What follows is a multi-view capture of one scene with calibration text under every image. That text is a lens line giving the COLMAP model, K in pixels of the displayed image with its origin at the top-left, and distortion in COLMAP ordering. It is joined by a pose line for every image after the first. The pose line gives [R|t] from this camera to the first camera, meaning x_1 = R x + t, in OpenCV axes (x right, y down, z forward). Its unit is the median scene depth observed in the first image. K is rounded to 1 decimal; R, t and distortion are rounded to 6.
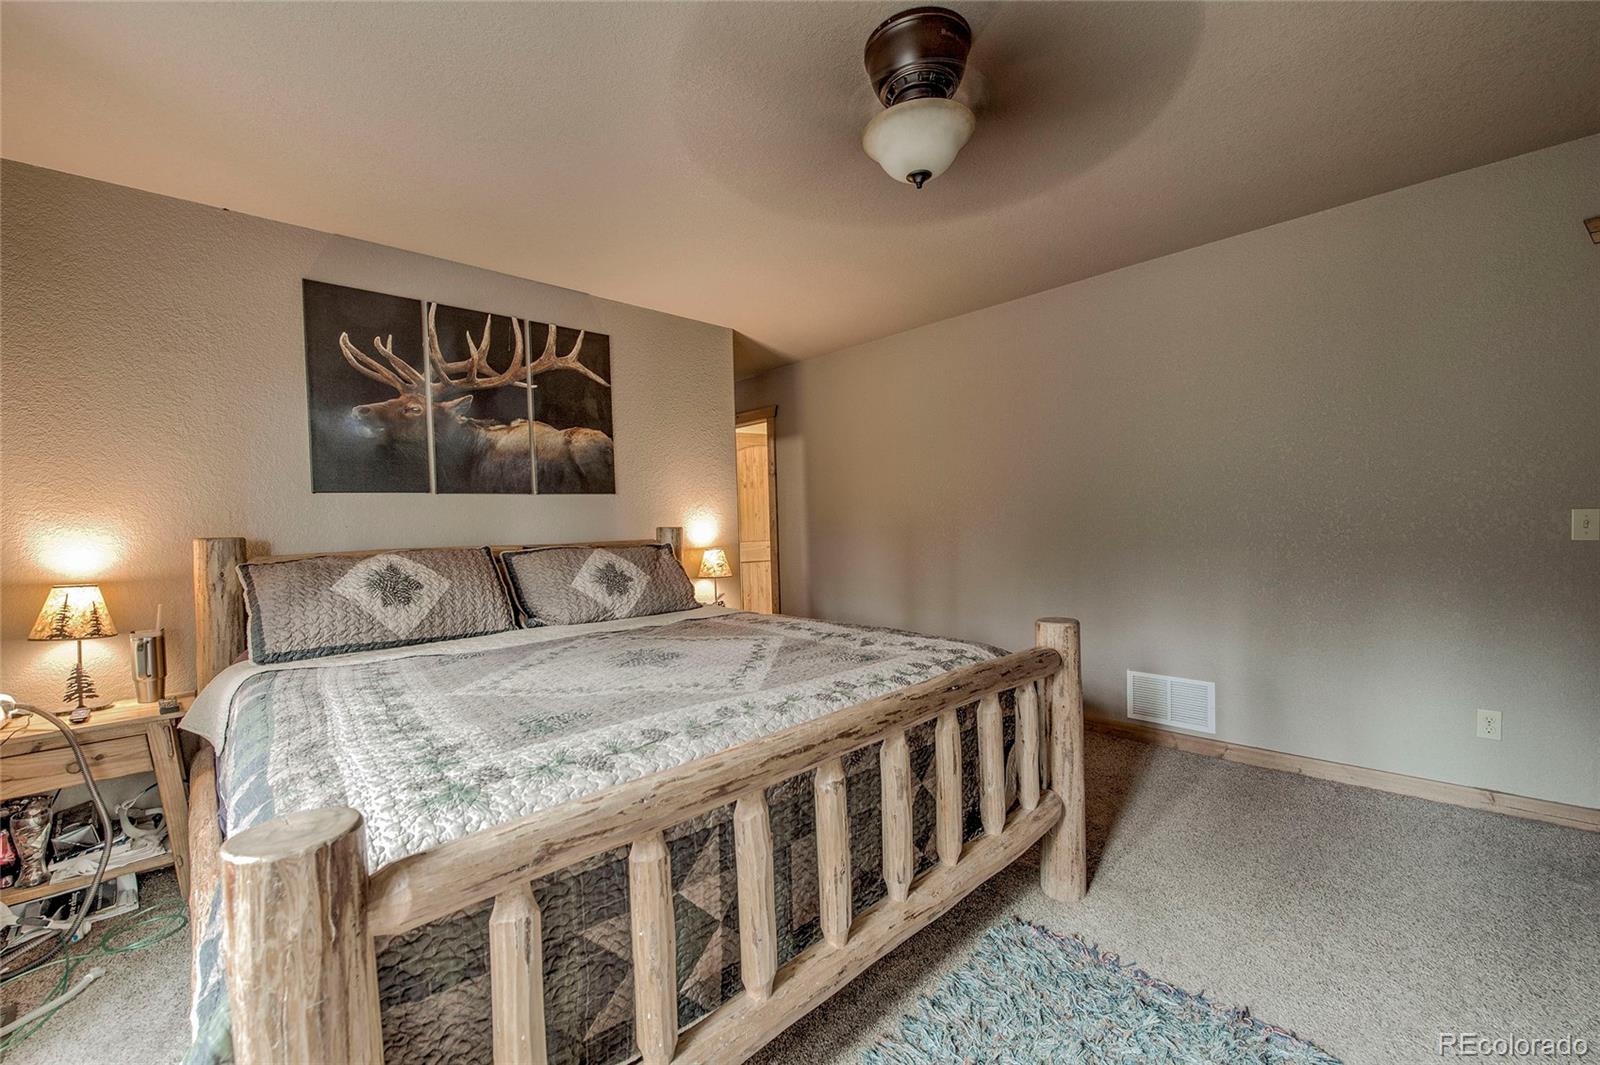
lens RADIAL K [[658.4, 0, 795.9], [0, 658.4, 534.9], [0, 0, 1]] dist [-0.014896, -0.002993]
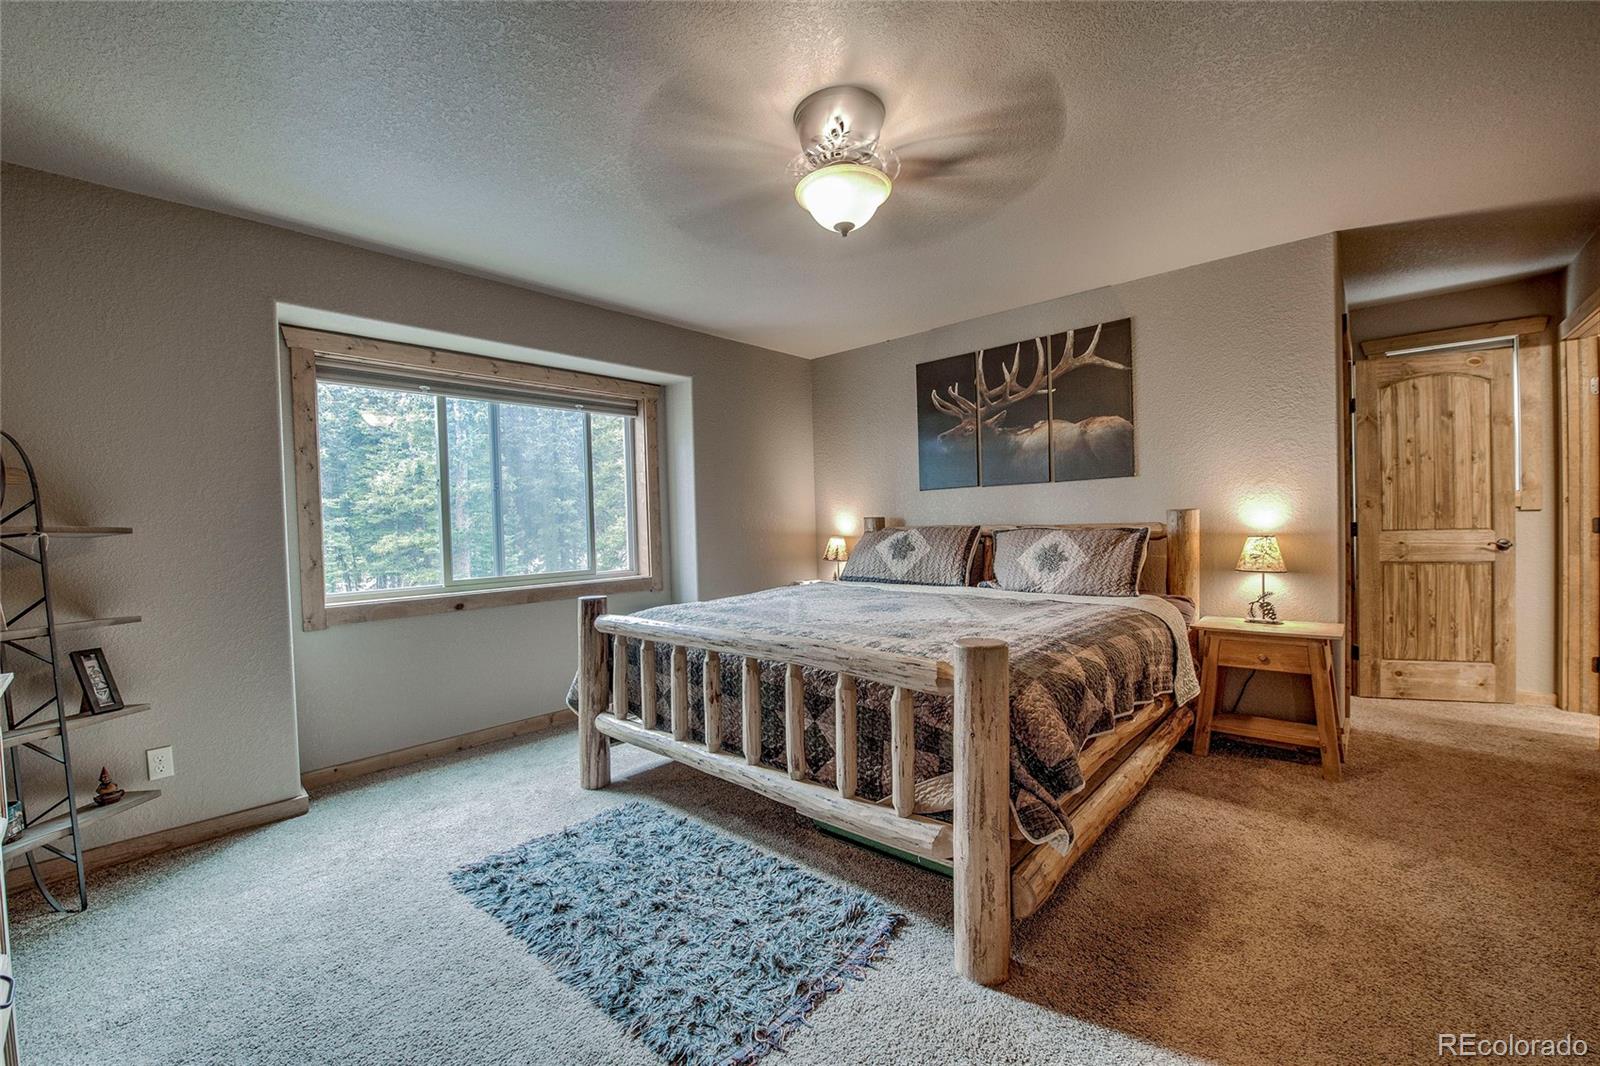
lens RADIAL K [[658.4, 0, 795.9], [0, 658.4, 535.4], [0, 0, 1]] dist [-0.014896, -0.002993]
pose [[0.047048, 0.053758, -0.997445, 0.801711], [0.015437, 0.998392, 0.054538, -0.038118], [0.998773, -0.017964, 0.046143, 0.495264]]
